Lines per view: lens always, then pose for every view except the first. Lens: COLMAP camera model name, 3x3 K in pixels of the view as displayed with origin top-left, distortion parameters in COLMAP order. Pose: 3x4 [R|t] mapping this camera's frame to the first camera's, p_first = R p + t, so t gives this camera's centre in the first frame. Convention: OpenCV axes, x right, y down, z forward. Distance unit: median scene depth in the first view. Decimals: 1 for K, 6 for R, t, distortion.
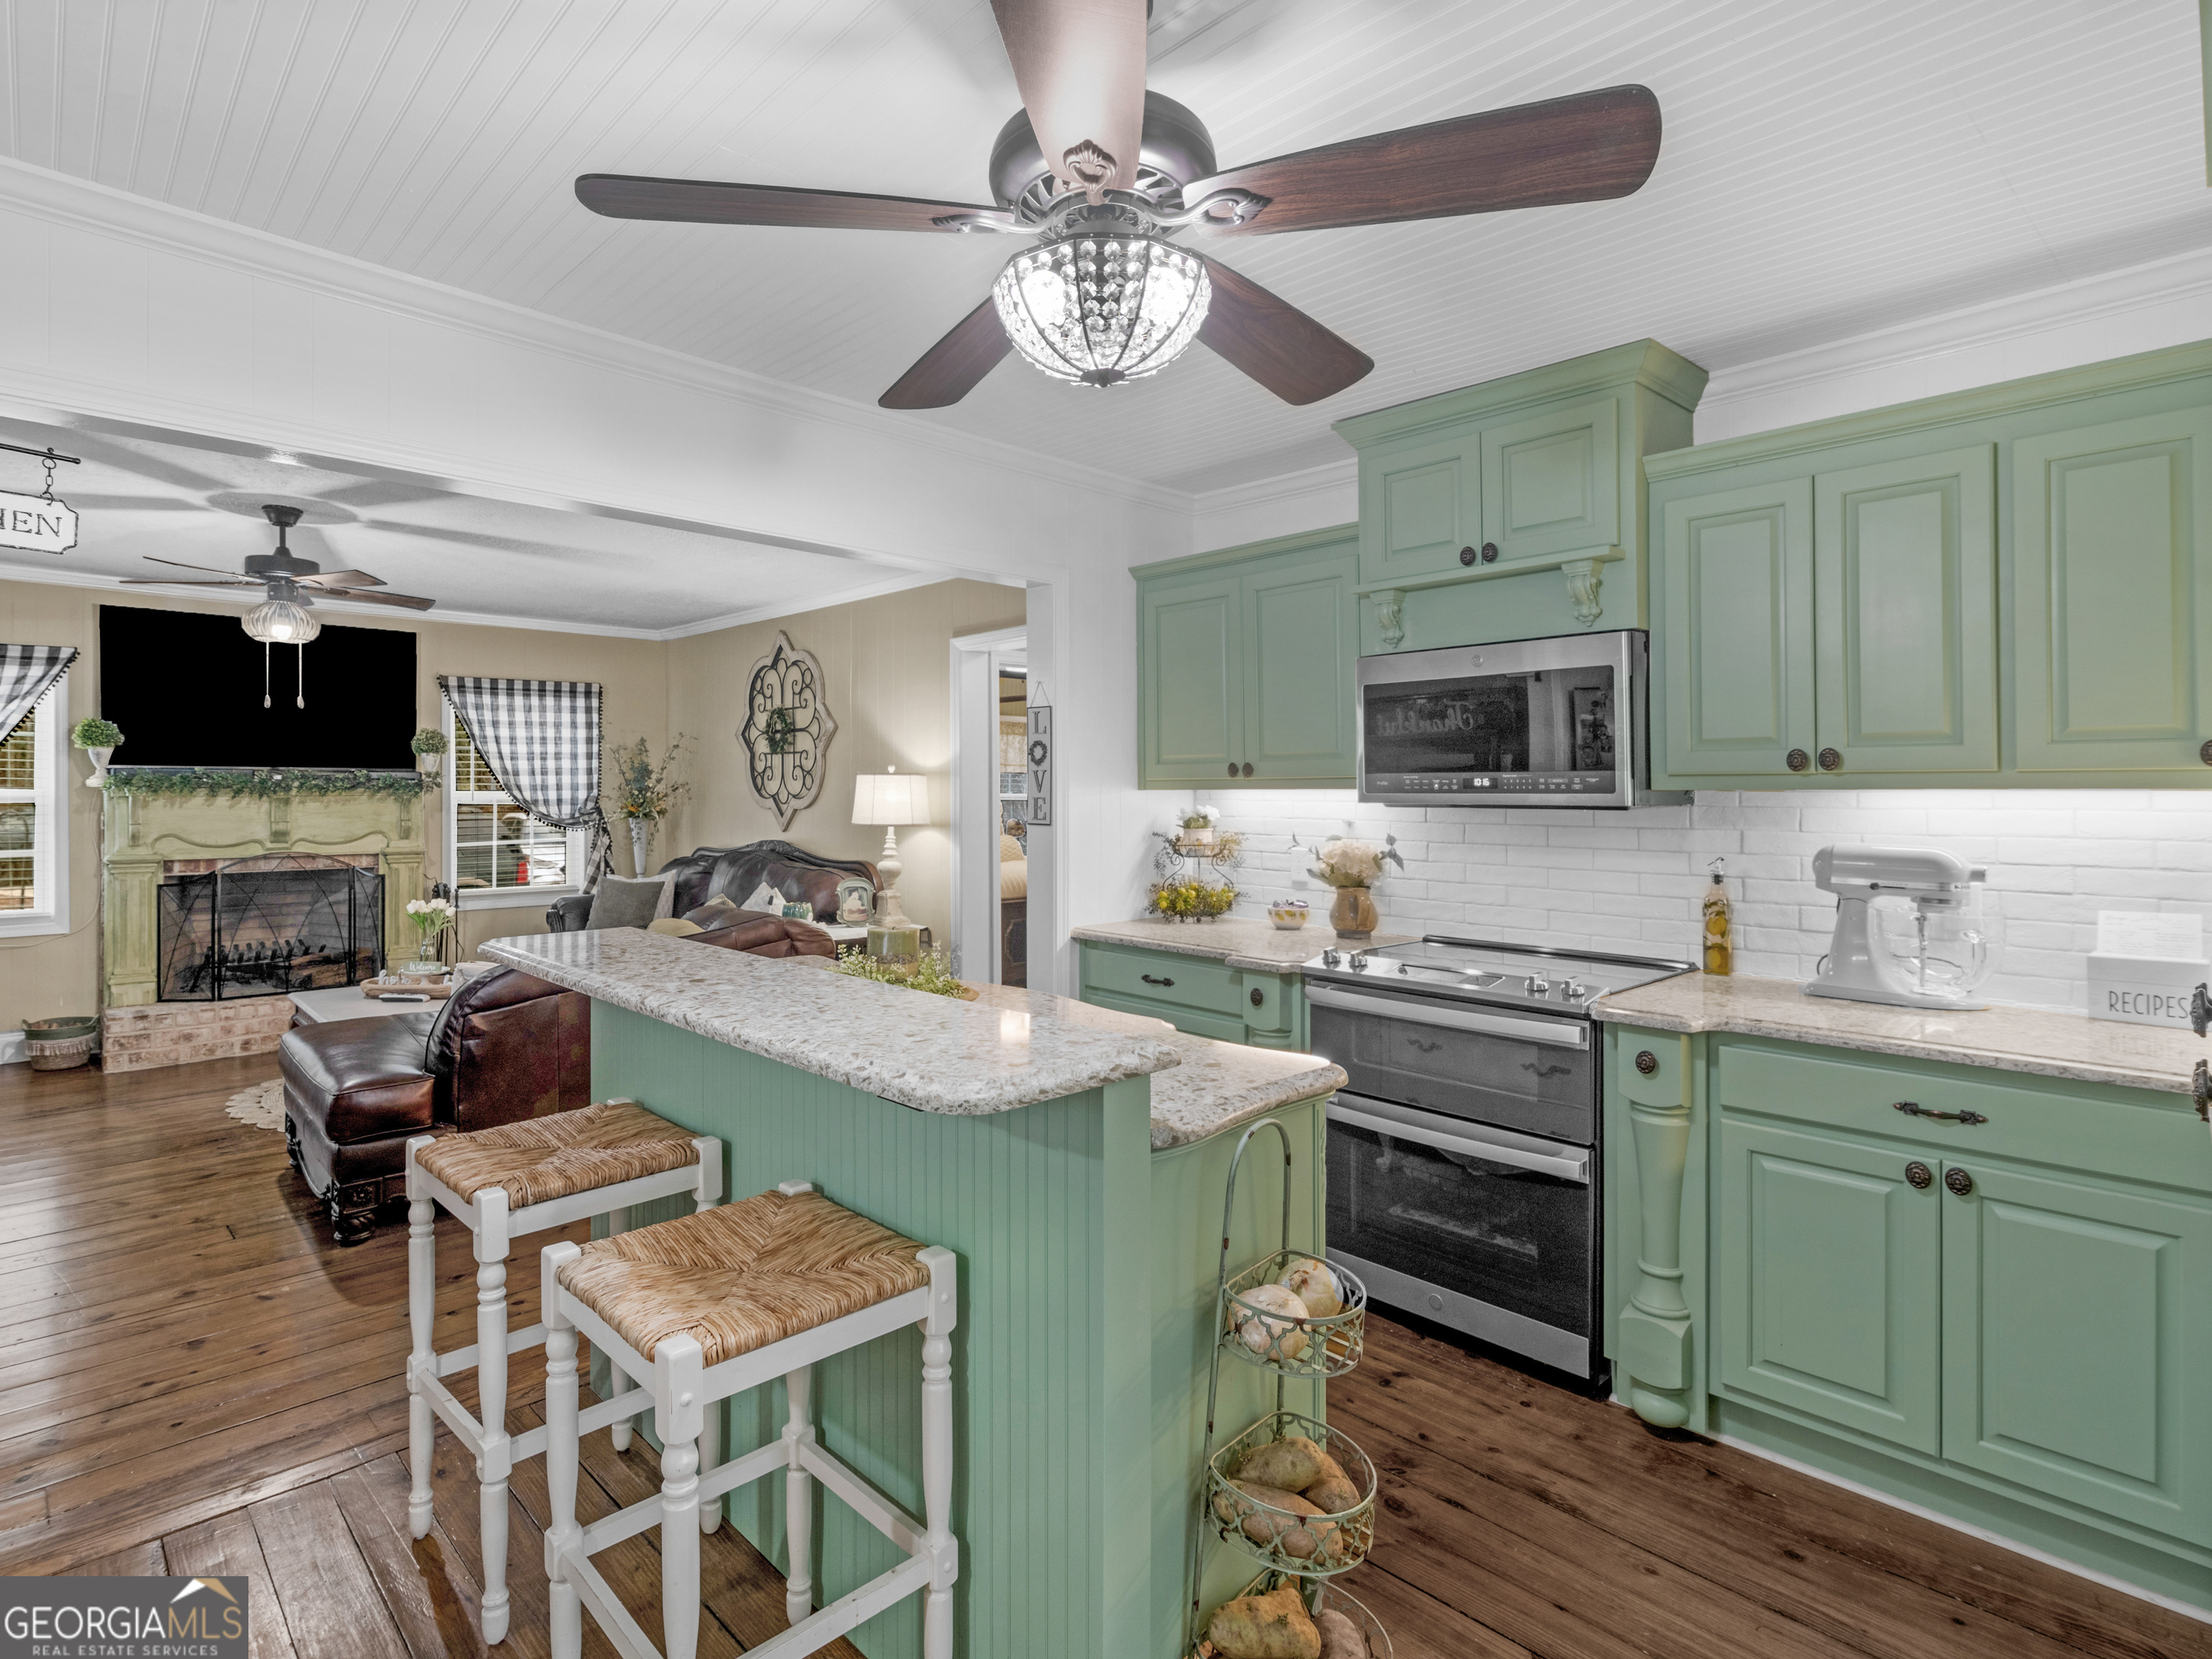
lens RADIAL K [[1176.7, 0, 1028.9], [0, 1176.7, 794.6], [0, 0, 1]] dist [-0.002802, -0.001061]
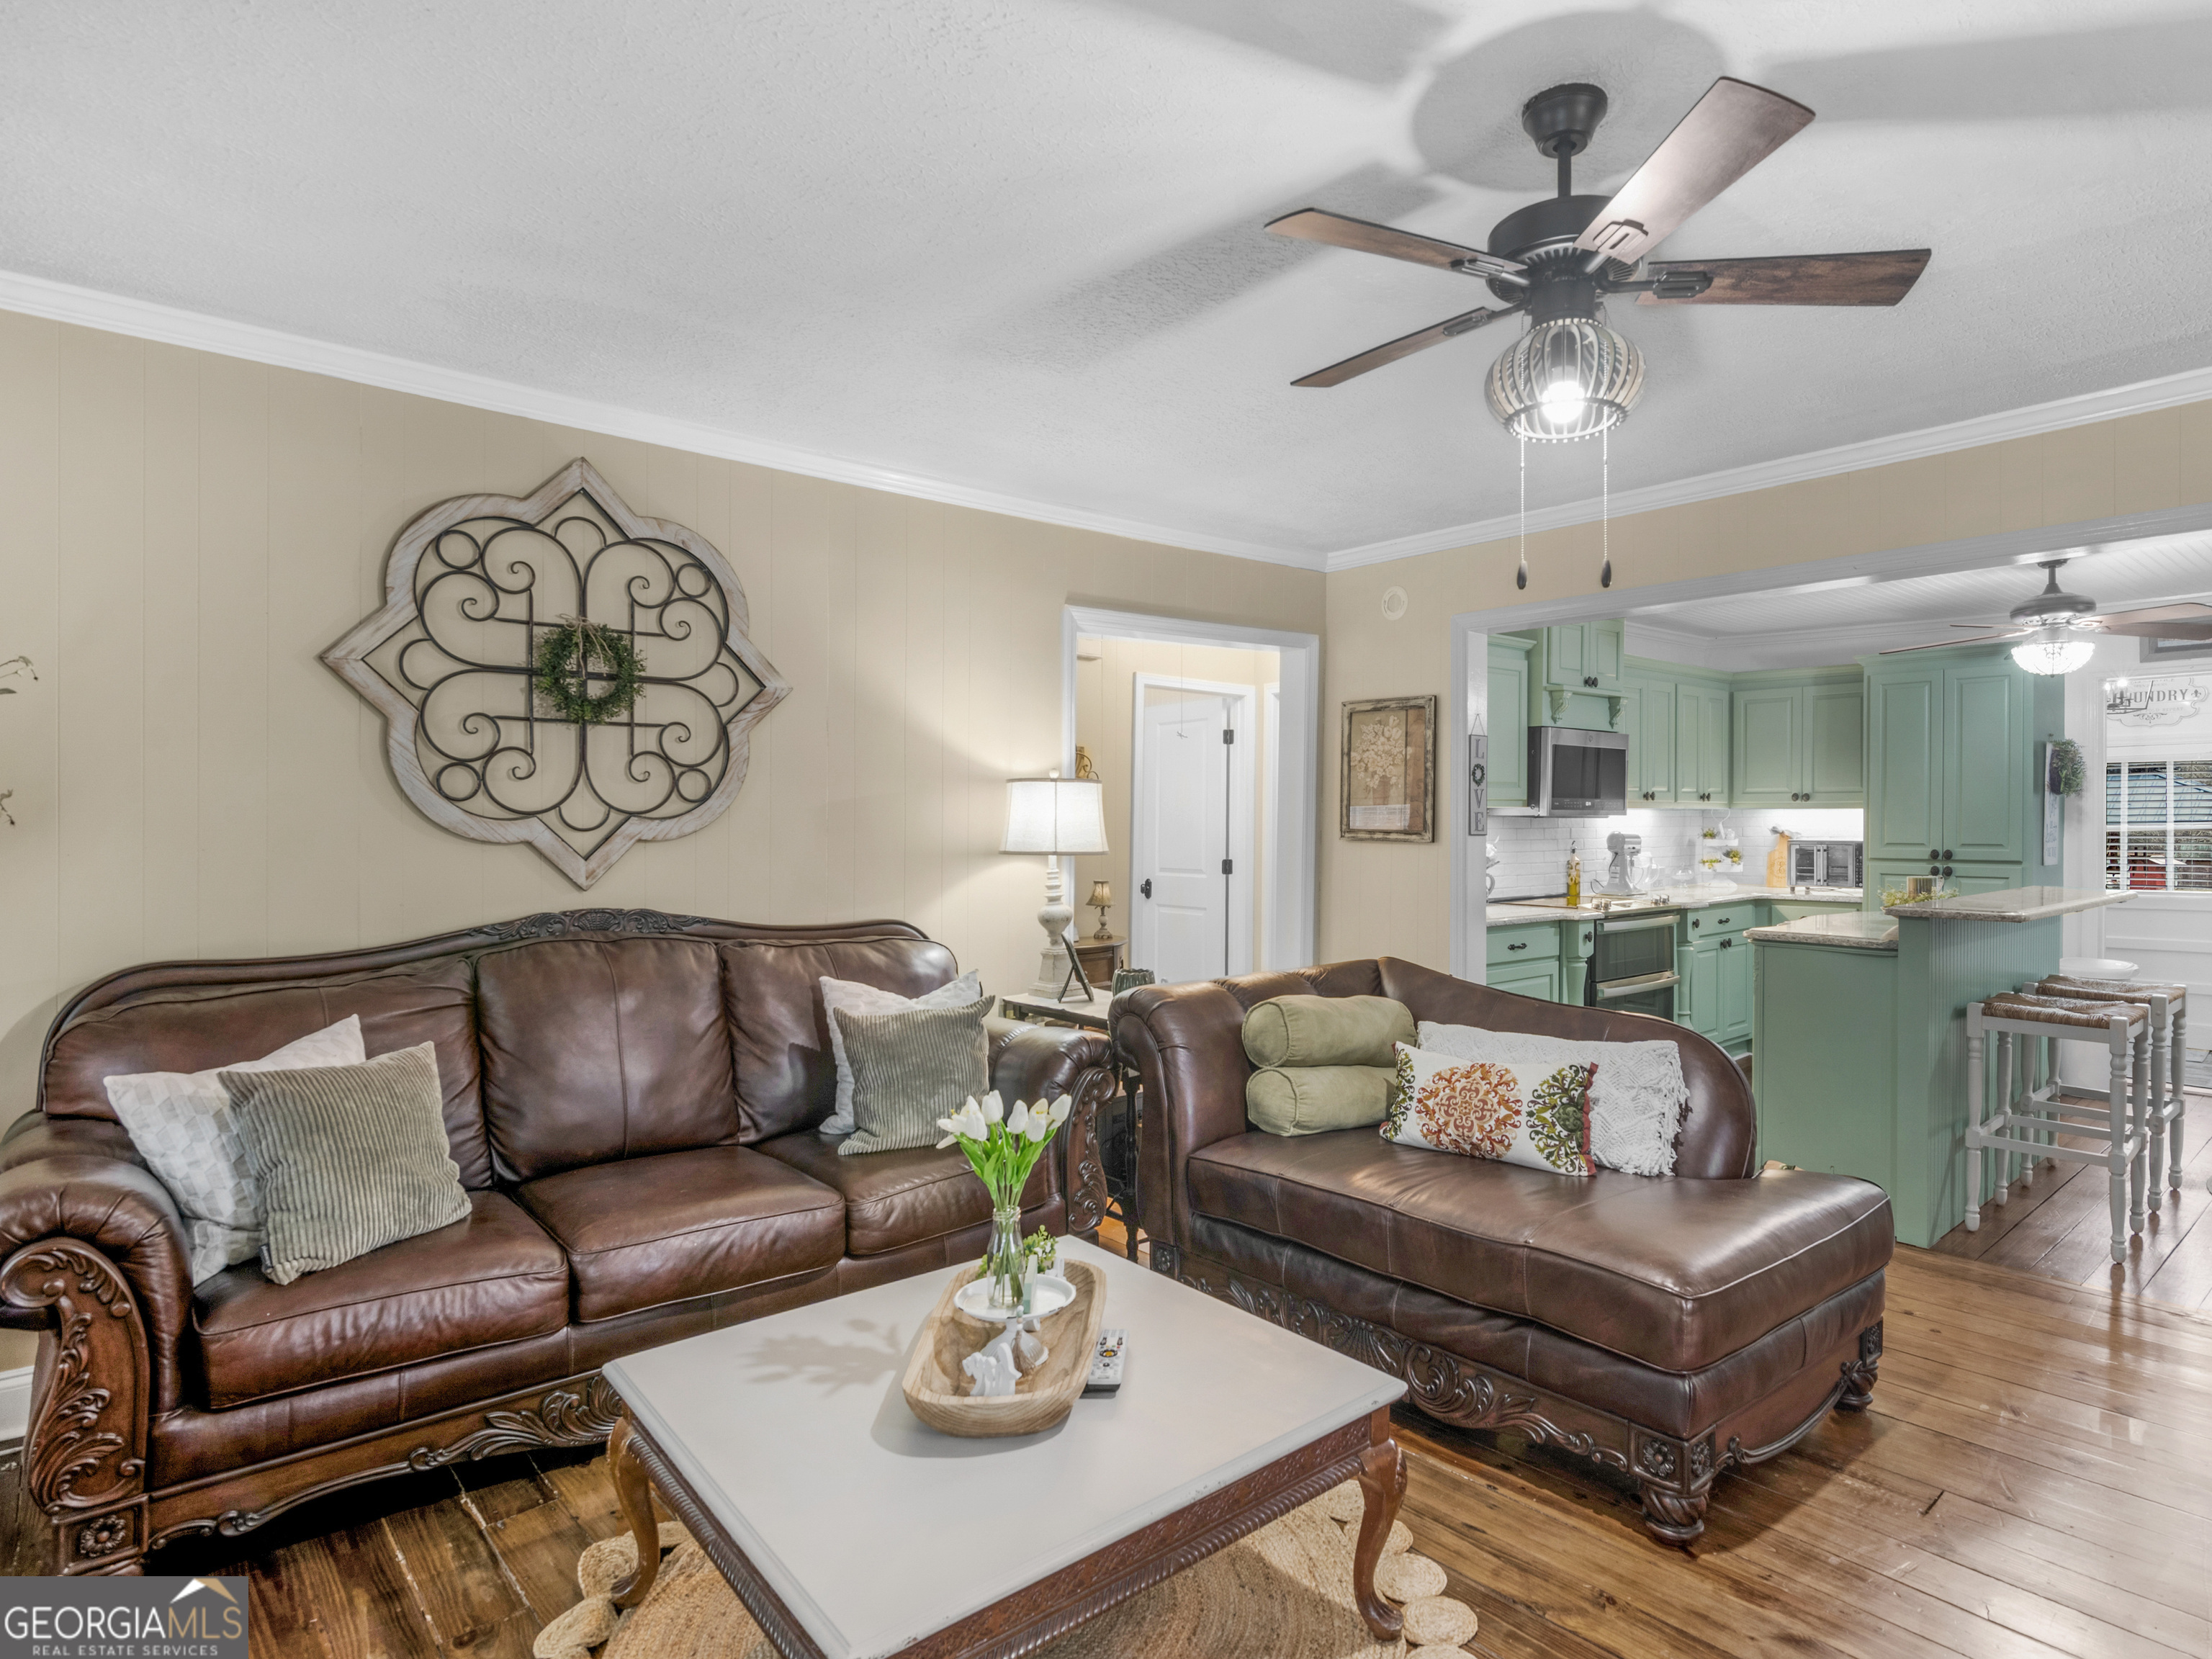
lens RADIAL K [[1176.7, 0, 1110.9], [0, 1176.7, 837.6], [0, 0, 1]] dist [-0.002802, -0.001061]
pose [[0.002043, -0.012747, 0.999917, -0.657050], [0.006365, 0.999899, 0.012733, 0.005748], [-0.999978, 0.006338, 0.002124, 0.769264]]
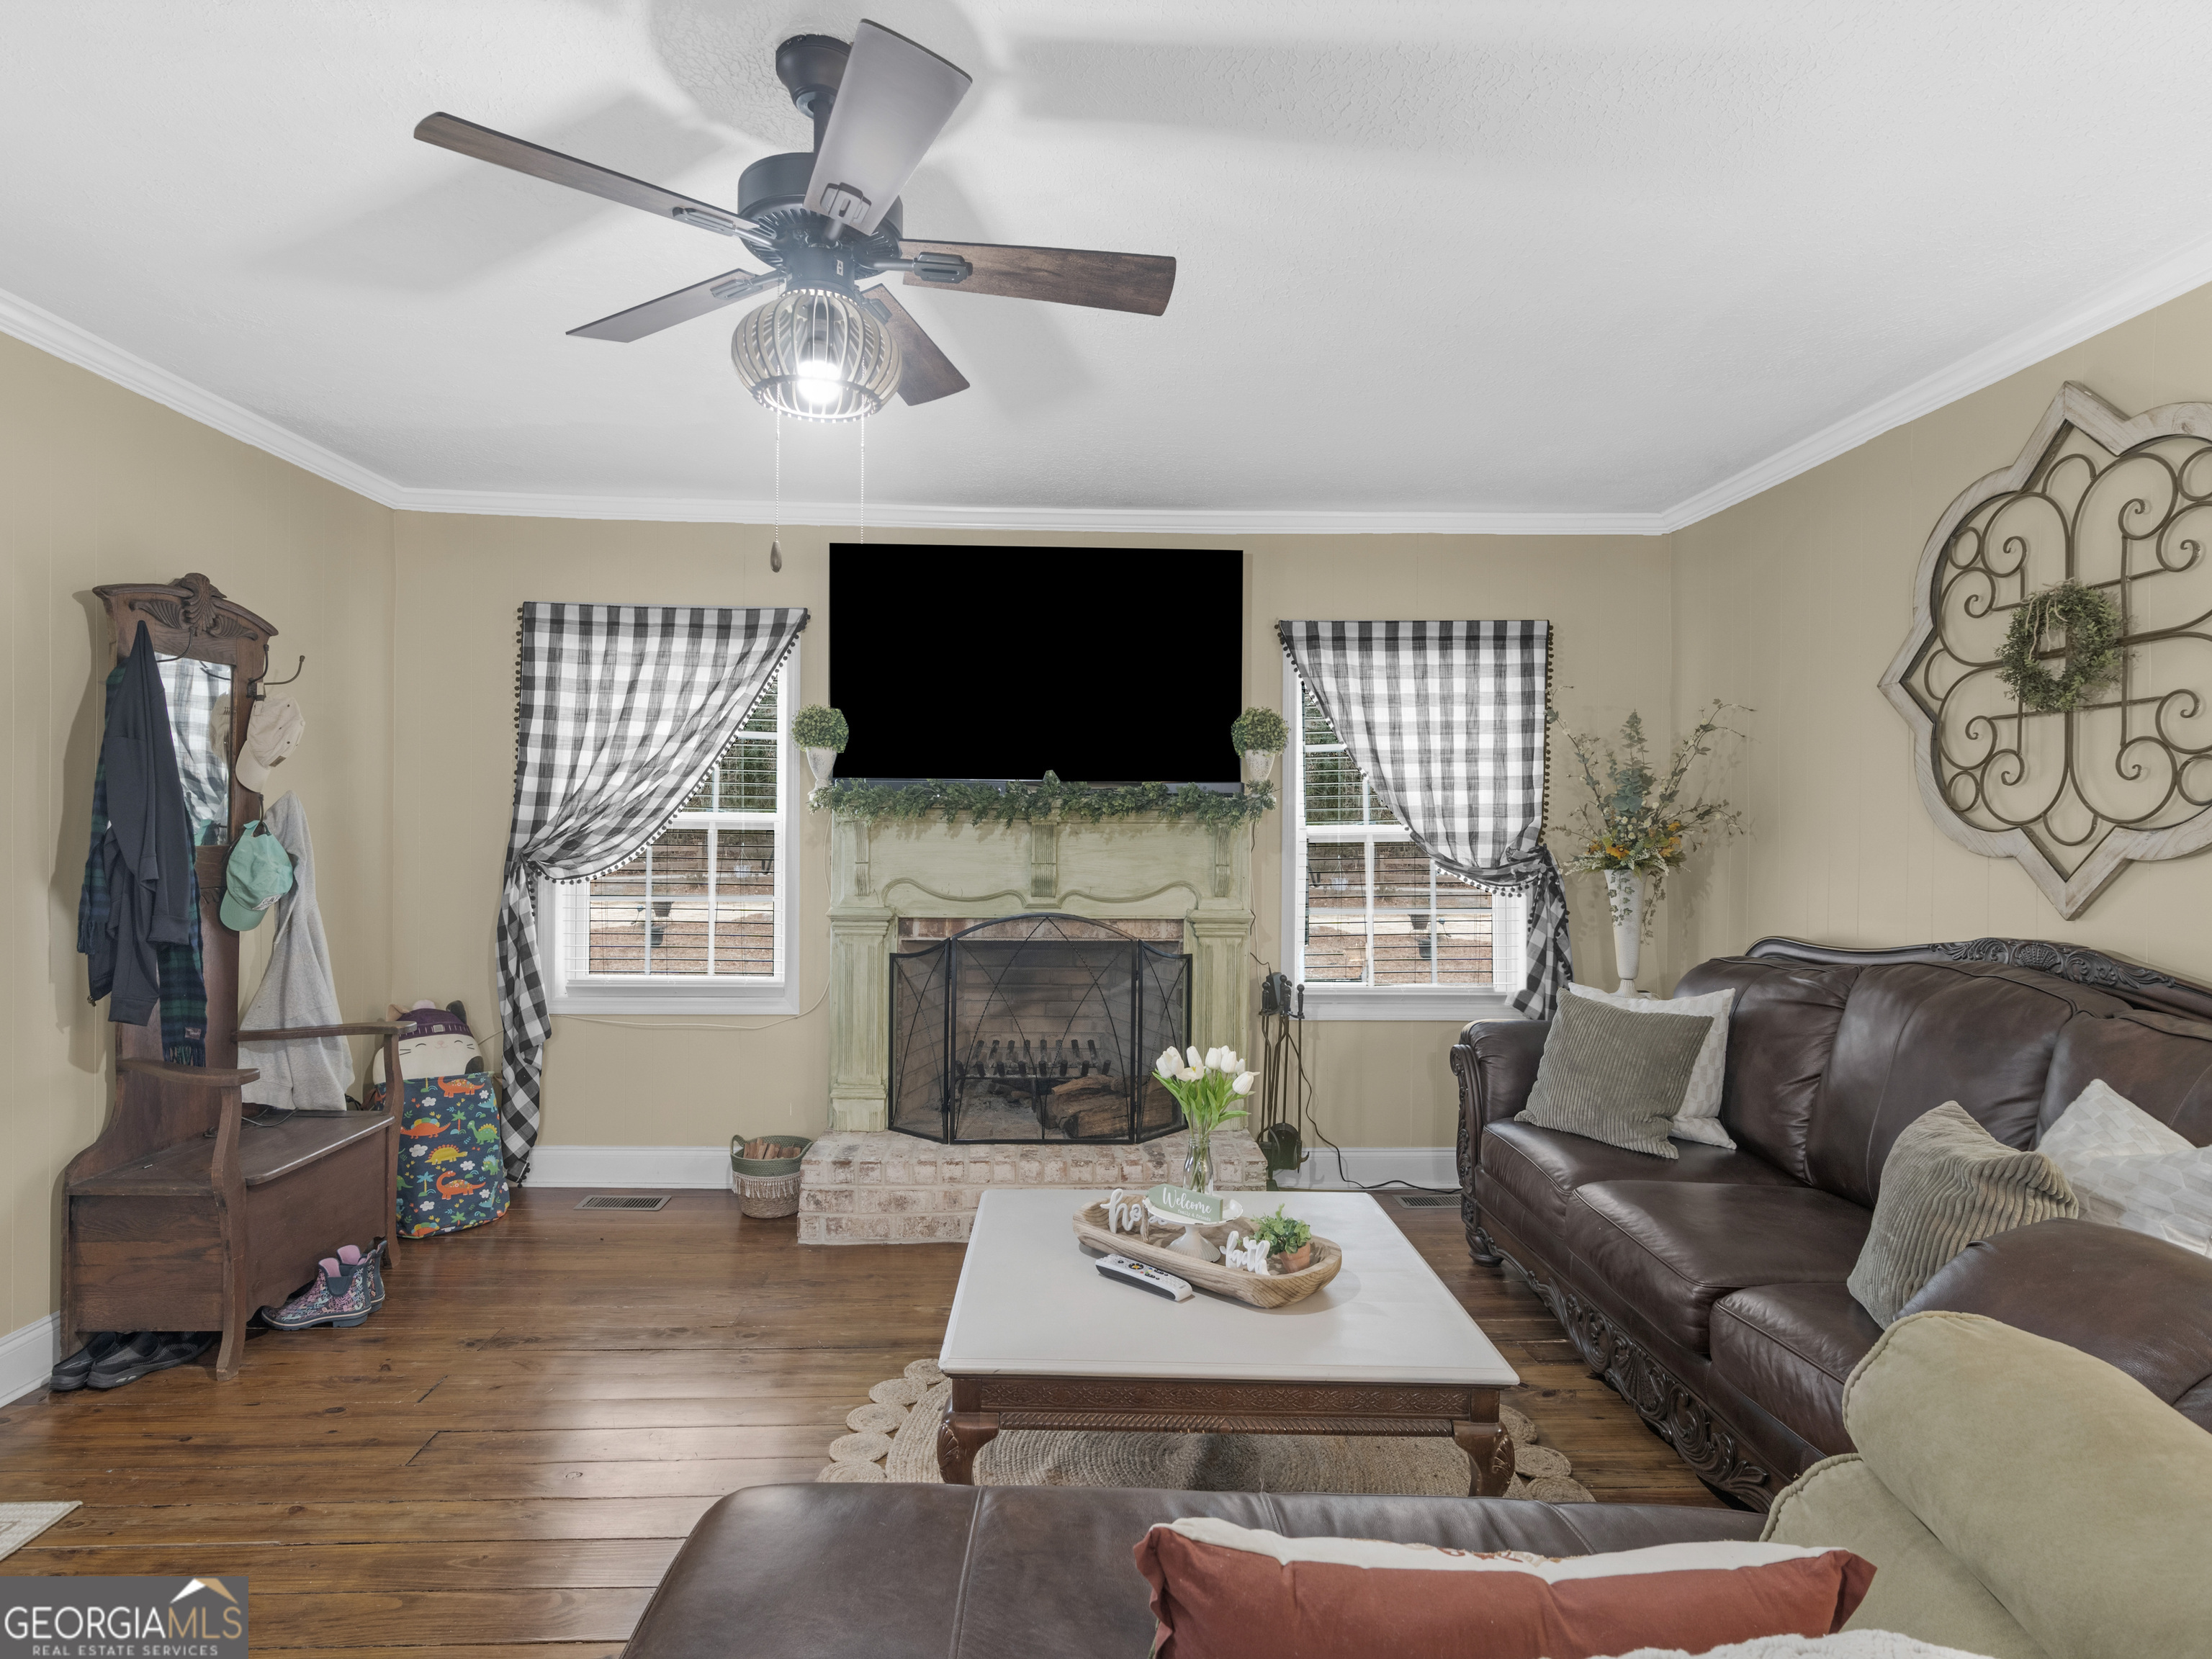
lens RADIAL K [[1176.7, 0, 1099.4], [0, 1176.7, 838.0], [0, 0, 1]] dist [-0.002802, -0.001061]
pose [[0.784465, 0.008793, -0.620111, -0.213842], [-0.009104, 0.999955, 0.002663, 0.007205], [0.620107, 0.003557, 0.784509, 0.502576]]
